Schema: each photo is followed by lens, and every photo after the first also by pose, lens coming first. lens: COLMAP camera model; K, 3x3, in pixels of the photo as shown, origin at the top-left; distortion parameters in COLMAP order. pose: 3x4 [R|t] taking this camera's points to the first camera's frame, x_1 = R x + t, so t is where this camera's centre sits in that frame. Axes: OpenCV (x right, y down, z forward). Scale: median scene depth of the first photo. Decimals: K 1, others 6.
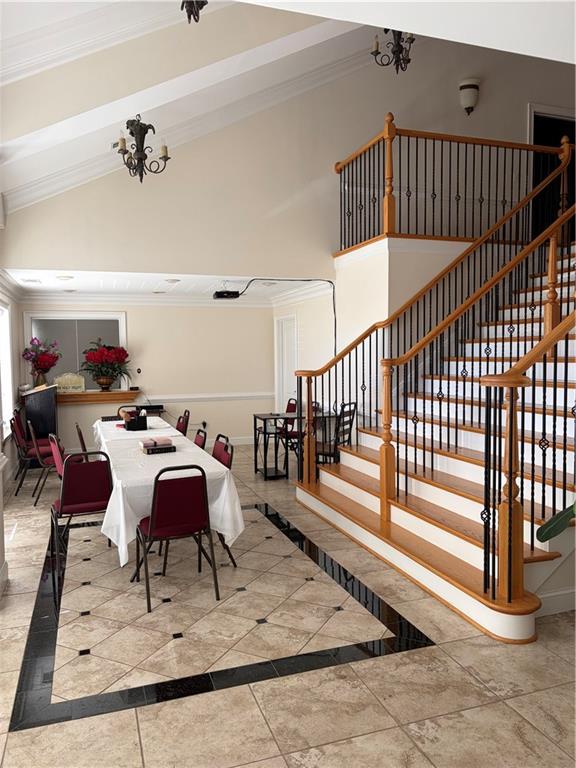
lens RADIAL K [[572.2, 0, 288.7], [0, 572.2, 381.9], [0, 0, 1]] dist [0.060271, -0.069483]
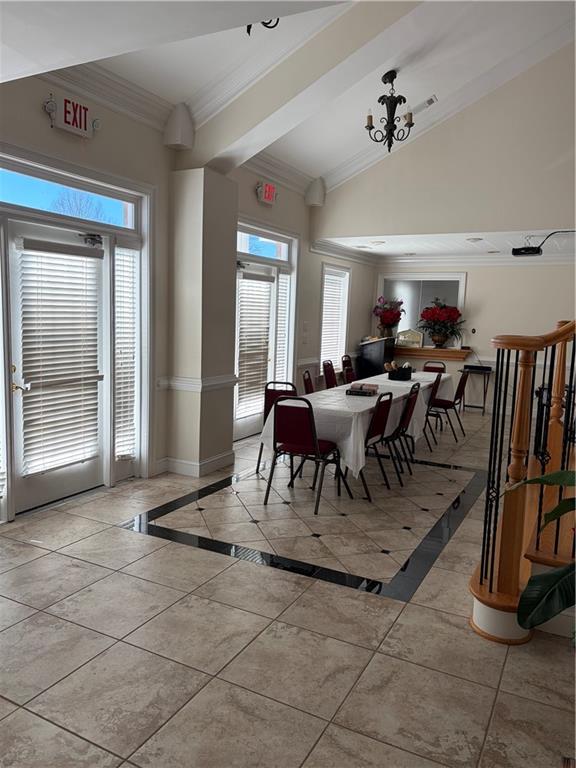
lens RADIAL K [[578.9, 0, 288.5], [0, 578.9, 382.8], [0, 0, 1]] dist [0.000176, -0.001168]
pose [[0.684138, 0.120785, -0.719282, 0.492445], [-0.076952, 0.992641, 0.093496, 0.002193], [0.725282, -0.008614, 0.688398, 0.107211]]
